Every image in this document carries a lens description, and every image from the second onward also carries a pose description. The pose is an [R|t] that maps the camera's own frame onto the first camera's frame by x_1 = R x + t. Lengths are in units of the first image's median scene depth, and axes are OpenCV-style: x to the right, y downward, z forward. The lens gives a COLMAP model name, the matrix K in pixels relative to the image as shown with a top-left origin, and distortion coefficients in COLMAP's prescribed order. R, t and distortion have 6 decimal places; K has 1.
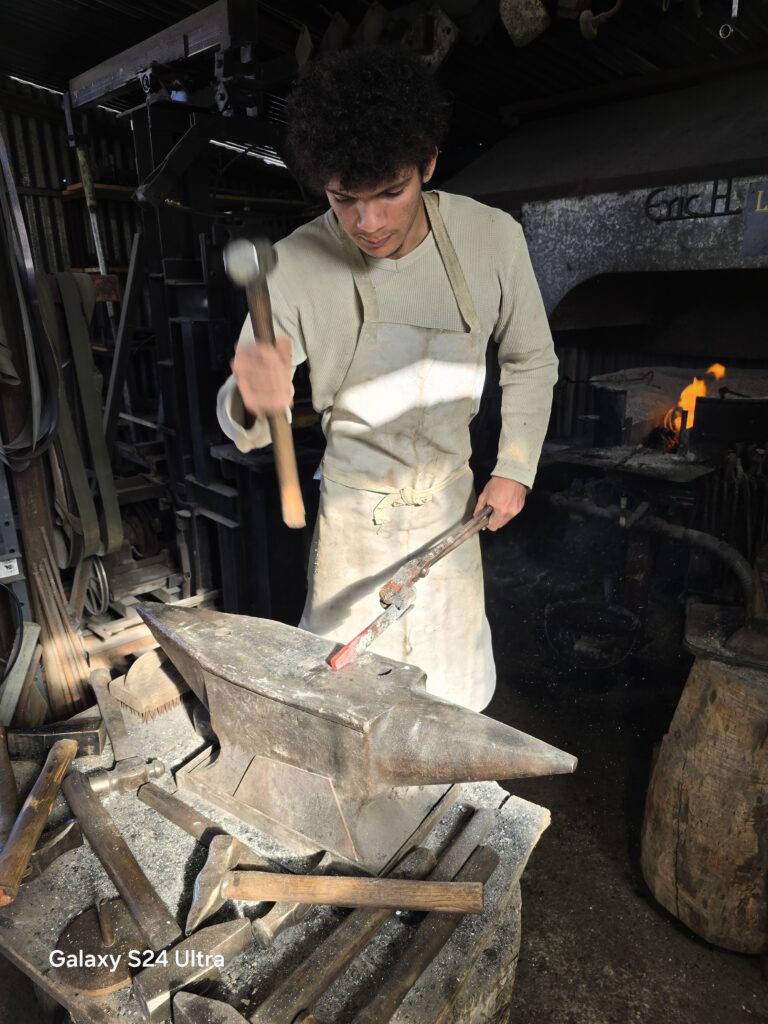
lens RADIAL K [[698.8, 0, 384.7], [0, 698.8, 497.2], [0, 0, 1]] dist [0.042720, -0.051893]
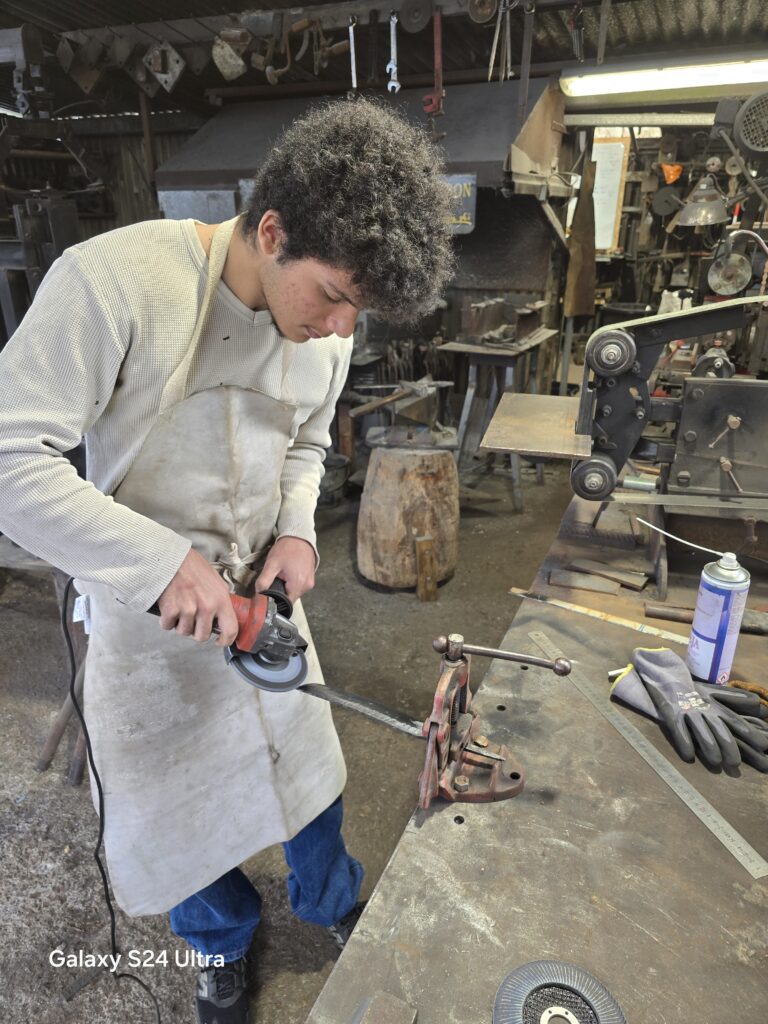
lens RADIAL K [[690.2, 0, 381.9], [0, 690.2, 514.3], [0, 0, 1]] dist [0.048108, -0.061891]
pose [[0.921474, -0.148182, 0.359065, -0.170919], [0.103985, 0.984742, 0.139534, 0.098824], [-0.374263, -0.091239, 0.922823, -0.554256]]
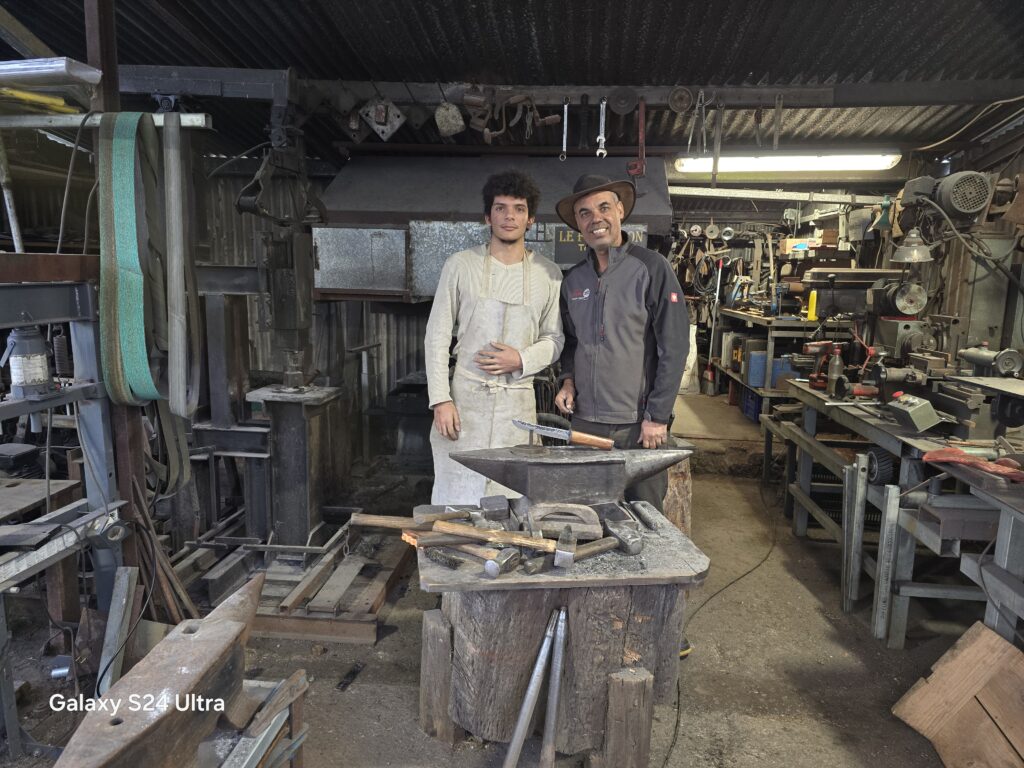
lens RADIAL K [[681.1, 0, 512.0], [0, 681.1, 384.0], [0, 0, 1]] dist [0.053501, -0.049207]
pose [[0.740734, -0.082523, 0.666710, -0.772929], [0.161039, 0.985303, -0.056961, 0.059958], [-0.652211, 0.149560, 0.743137, -0.223544]]
